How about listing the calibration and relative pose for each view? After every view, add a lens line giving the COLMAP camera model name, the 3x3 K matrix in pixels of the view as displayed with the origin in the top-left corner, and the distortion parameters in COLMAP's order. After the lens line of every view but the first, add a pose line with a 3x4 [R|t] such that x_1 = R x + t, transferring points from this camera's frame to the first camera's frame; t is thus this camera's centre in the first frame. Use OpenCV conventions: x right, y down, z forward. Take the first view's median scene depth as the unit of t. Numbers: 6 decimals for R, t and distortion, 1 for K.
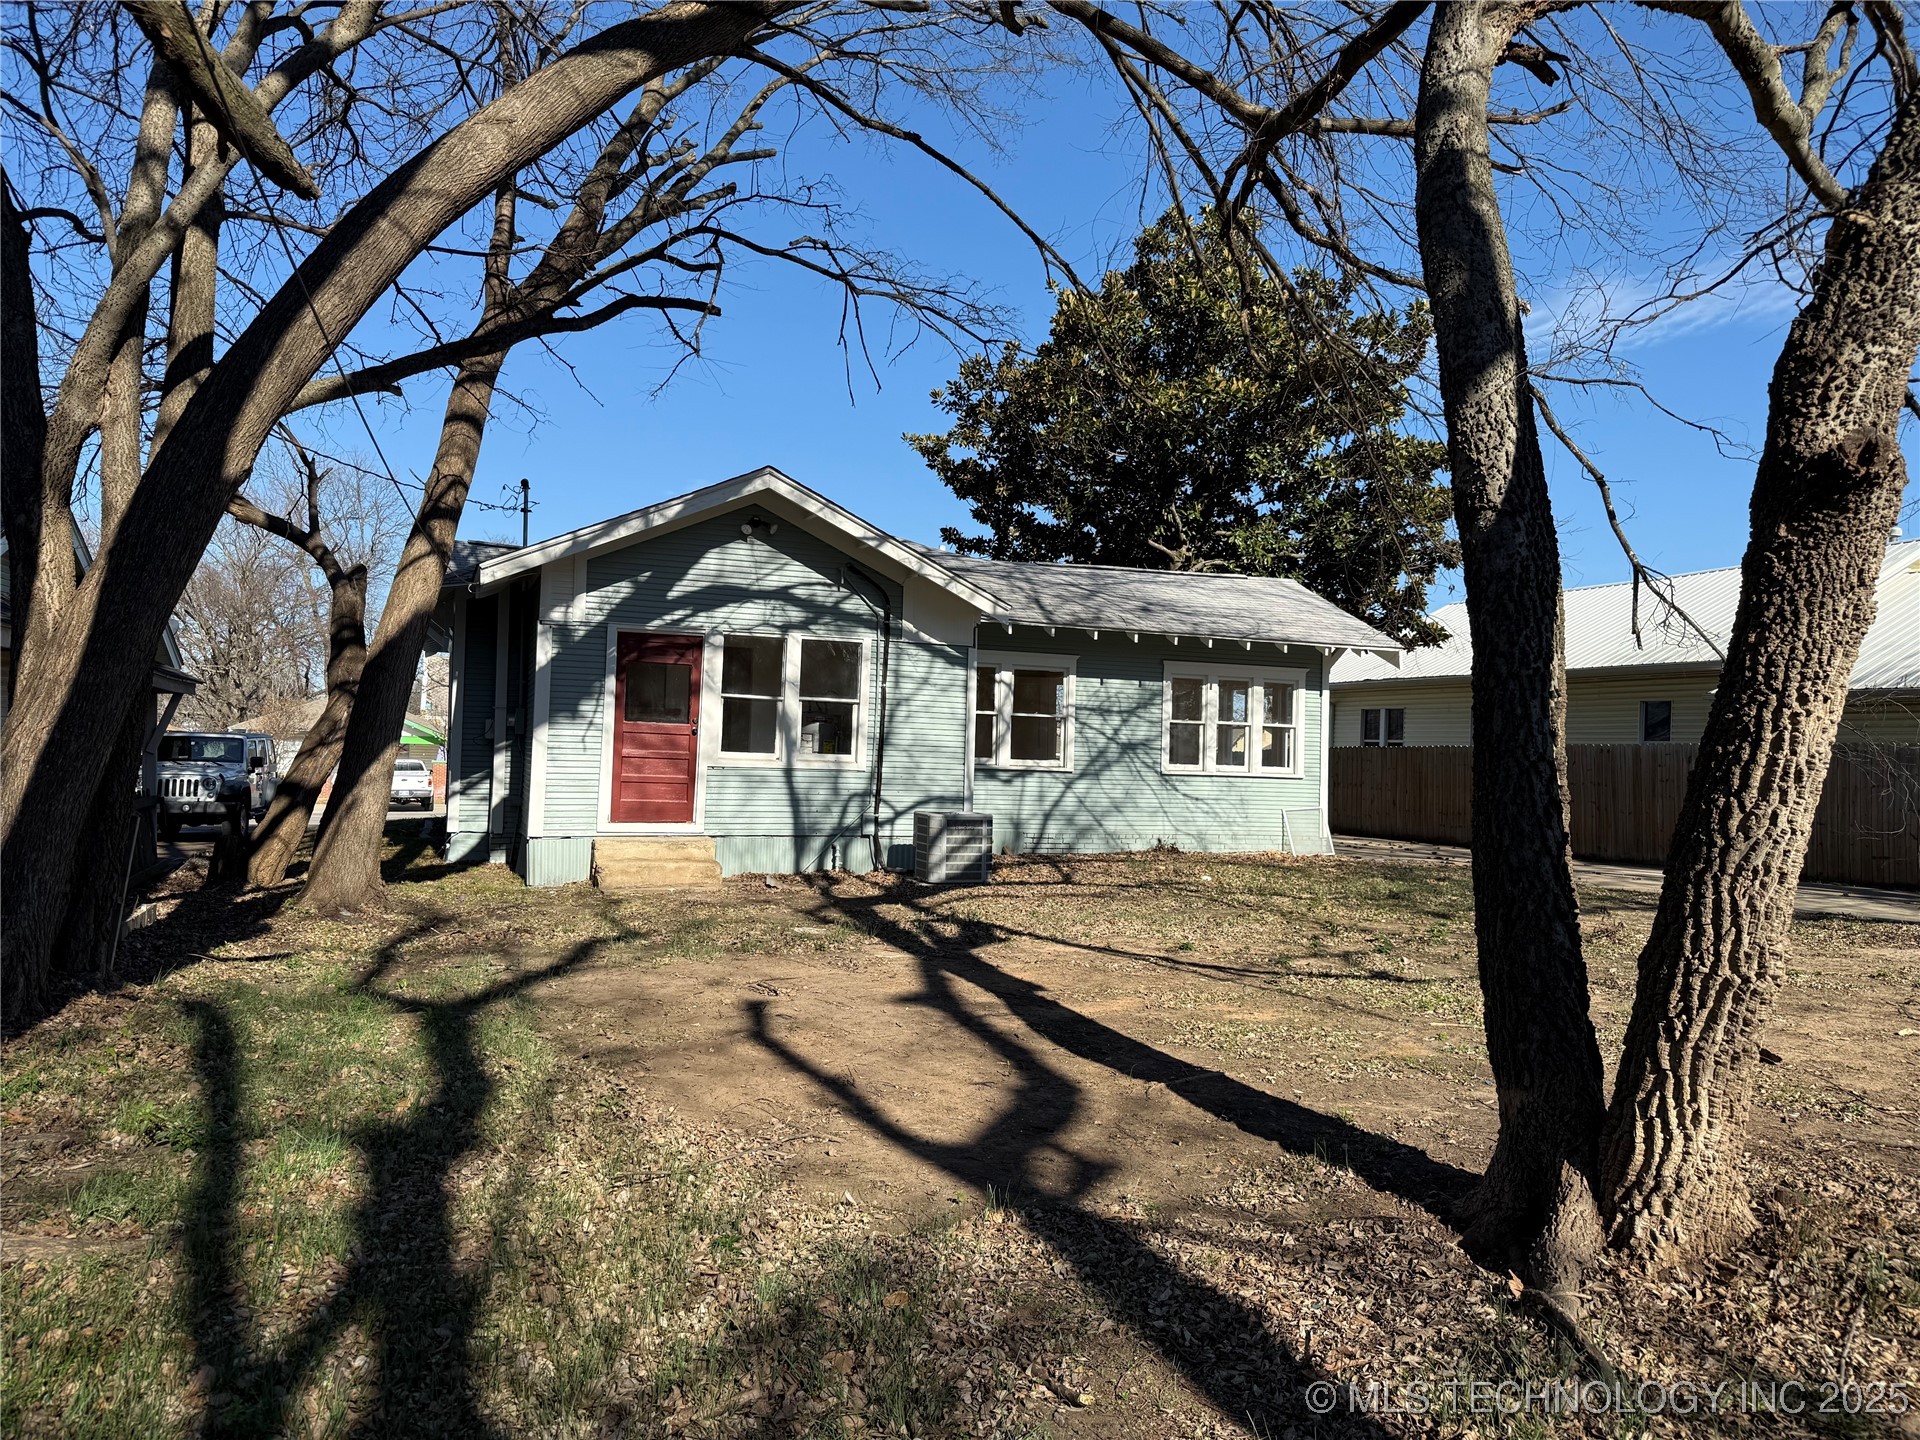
lens RADIAL K [[1340.9, 0, 964.6], [0, 1340.9, 721.4], [0, 0, 1]] dist [0.070676, -0.096192]
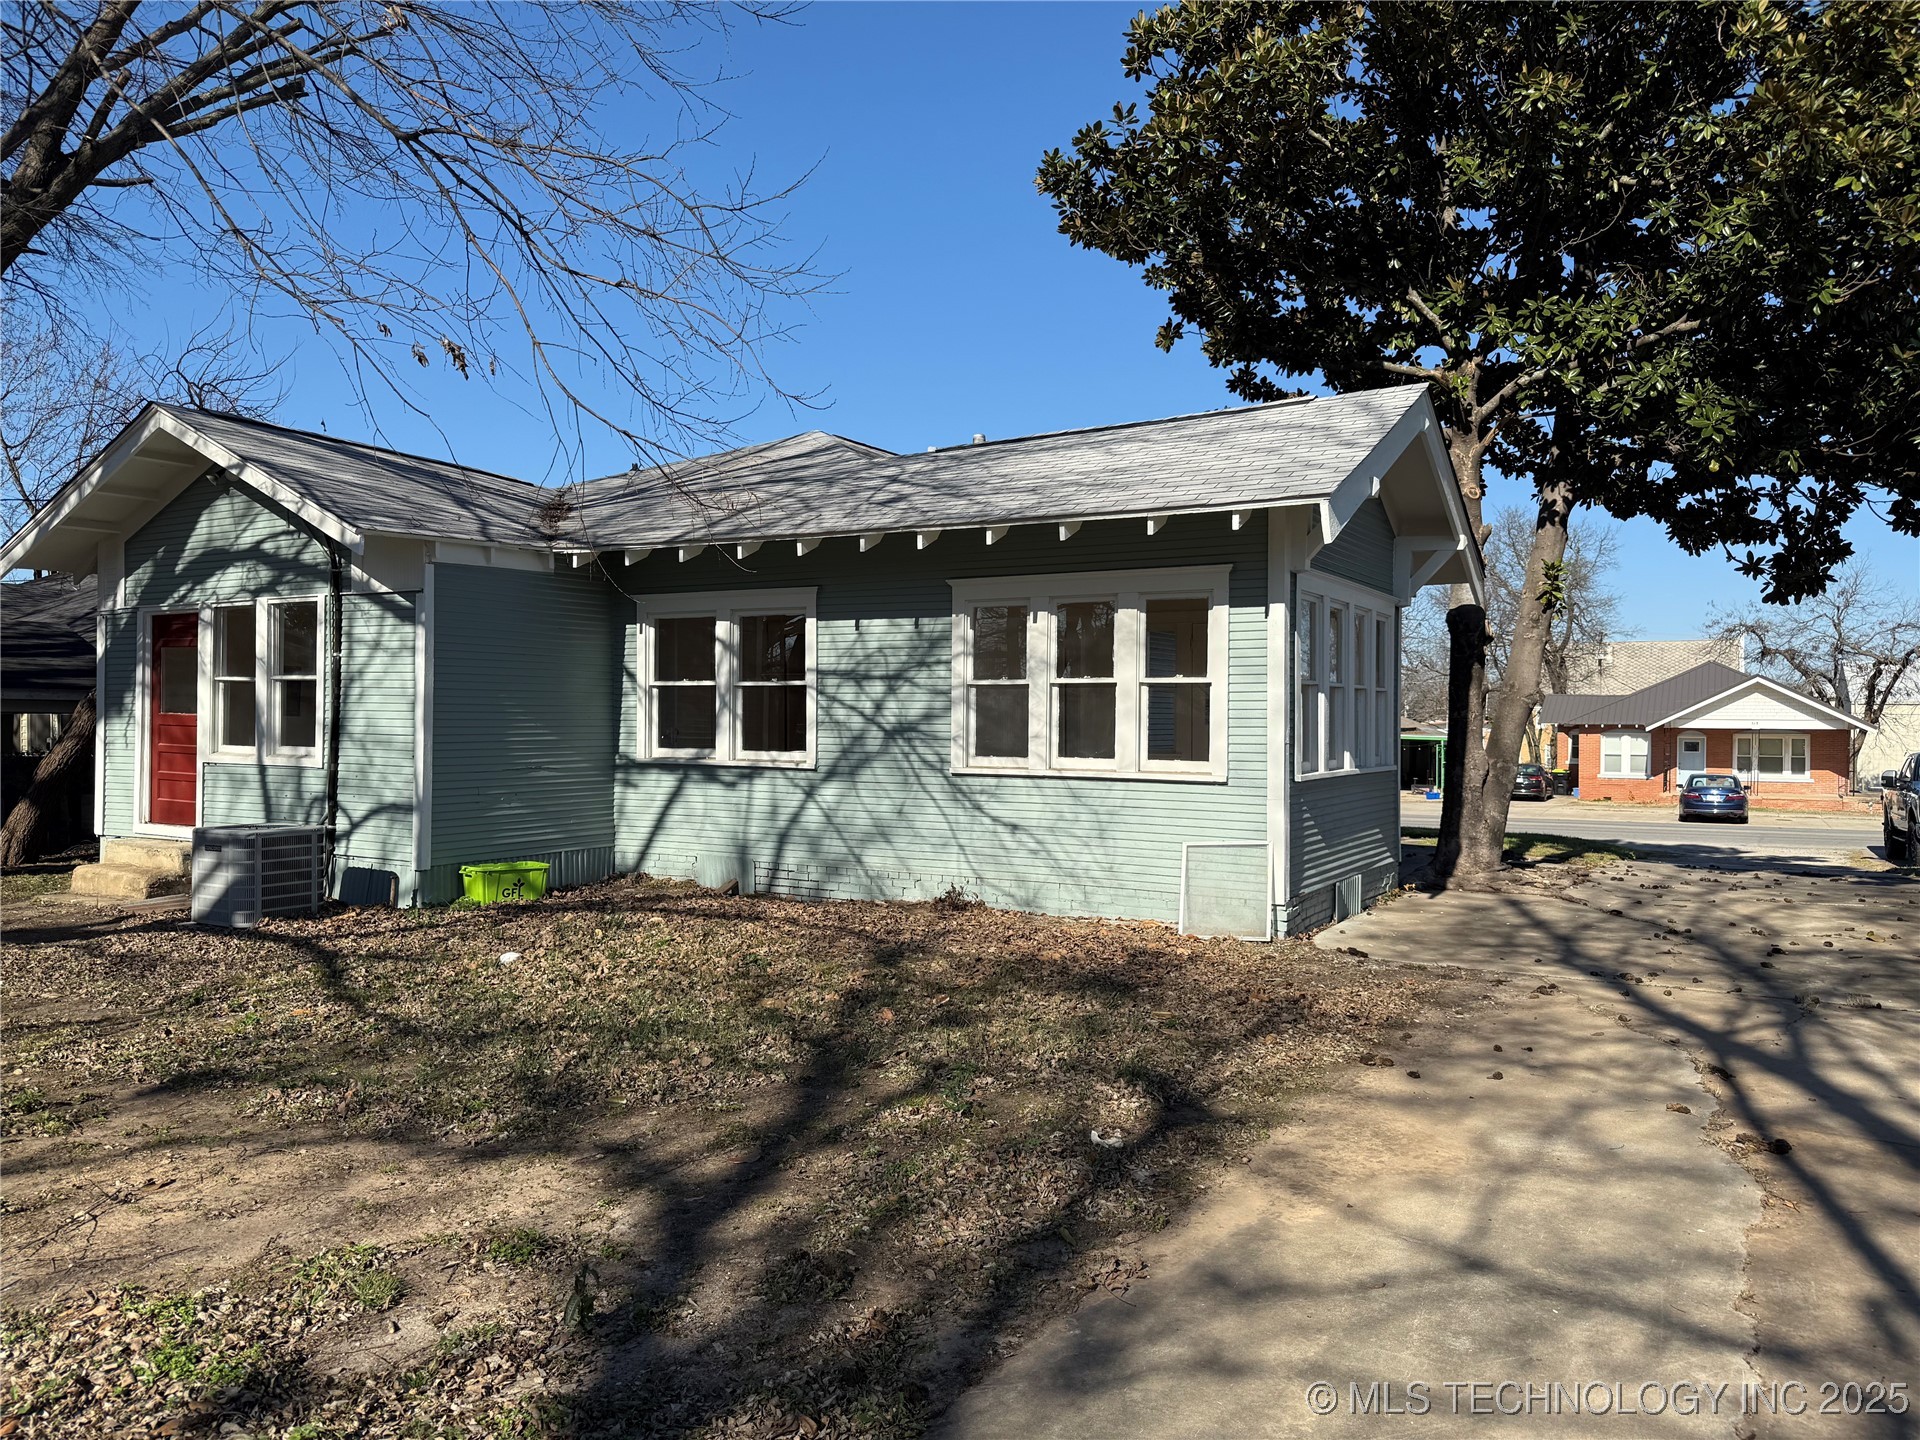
lens RADIAL K [[1340.9, 0, 960.7], [0, 1340.9, 726.0], [0, 0, 1]] dist [0.070676, -0.096192]
pose [[0.630706, -0.027125, -0.775547, 0.736153], [0.026316, 0.999562, -0.013559, 0.031874], [0.775575, -0.011857, 0.631144, 0.773754]]
